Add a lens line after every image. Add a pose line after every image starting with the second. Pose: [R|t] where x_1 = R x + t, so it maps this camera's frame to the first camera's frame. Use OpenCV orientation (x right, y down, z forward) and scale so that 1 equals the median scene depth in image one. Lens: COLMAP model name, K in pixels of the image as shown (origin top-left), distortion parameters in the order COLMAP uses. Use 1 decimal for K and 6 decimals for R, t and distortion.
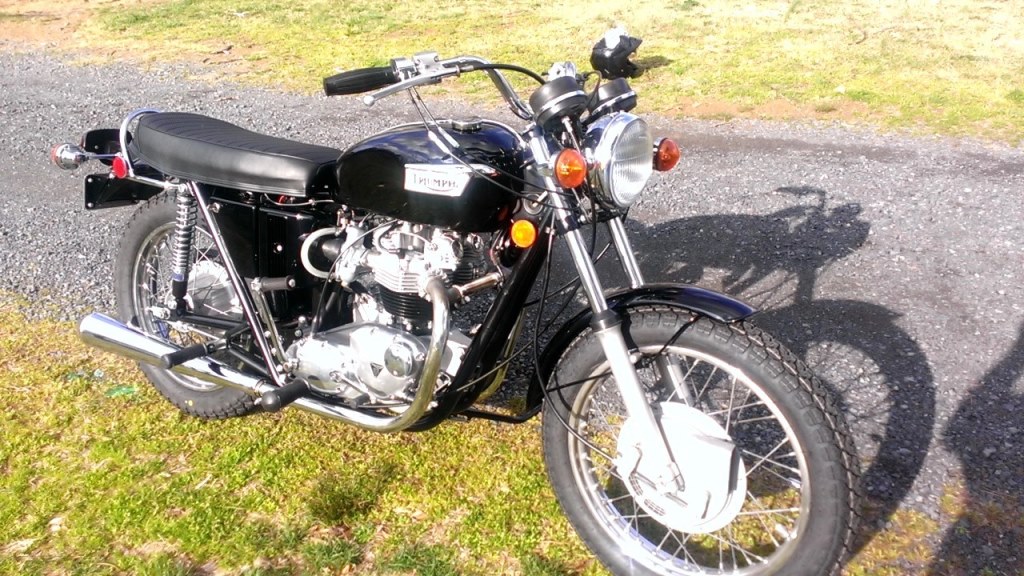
lens RADIAL K [[836.7, 0, 512.0], [0, 836.7, 288.0], [0, 0, 1]] dist [0.006647, -0.004570]
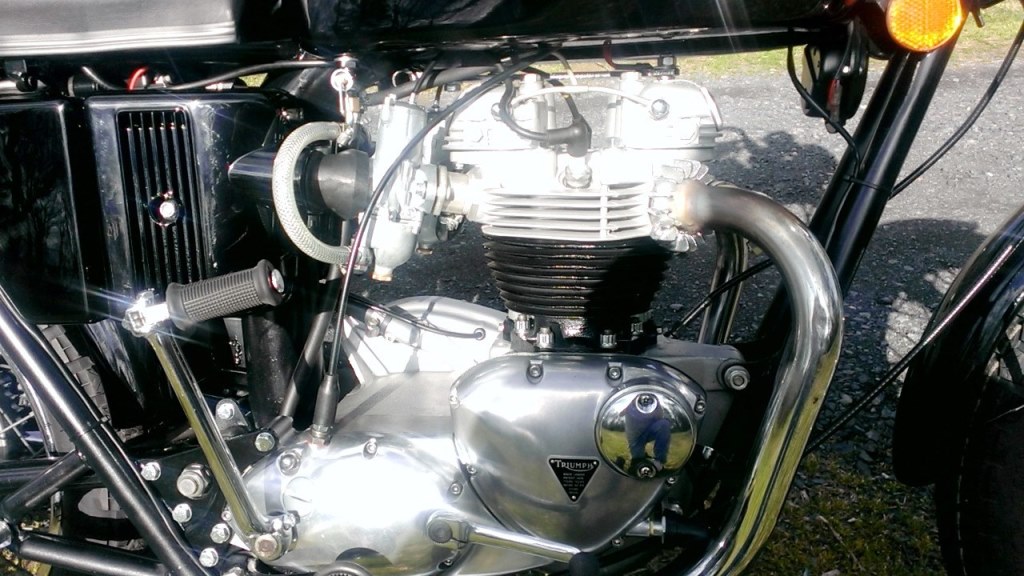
lens RADIAL K [[836.7, 0, 512.0], [0, 836.7, 288.0], [0, 0, 1]] dist [0.006647, -0.004570]
pose [[0.911472, -0.200547, 0.359165, -0.284753], [0.223112, 0.974543, -0.022048, 0.021289], [-0.345601, 0.100230, 0.933013, 0.643759]]
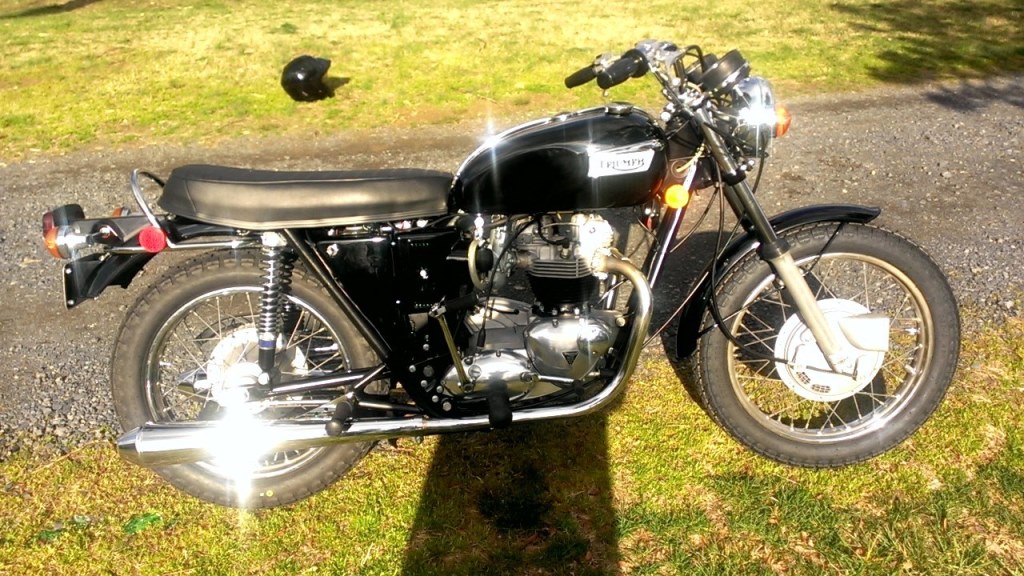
lens RADIAL K [[836.7, 0, 512.0], [0, 836.7, 288.0], [0, 0, 1]] dist [0.006647, -0.004570]
pose [[0.822106, -0.245002, 0.513922, -0.700395], [0.260786, 0.964456, 0.042614, -0.046111], [-0.506096, 0.098991, 0.856778, 0.134996]]
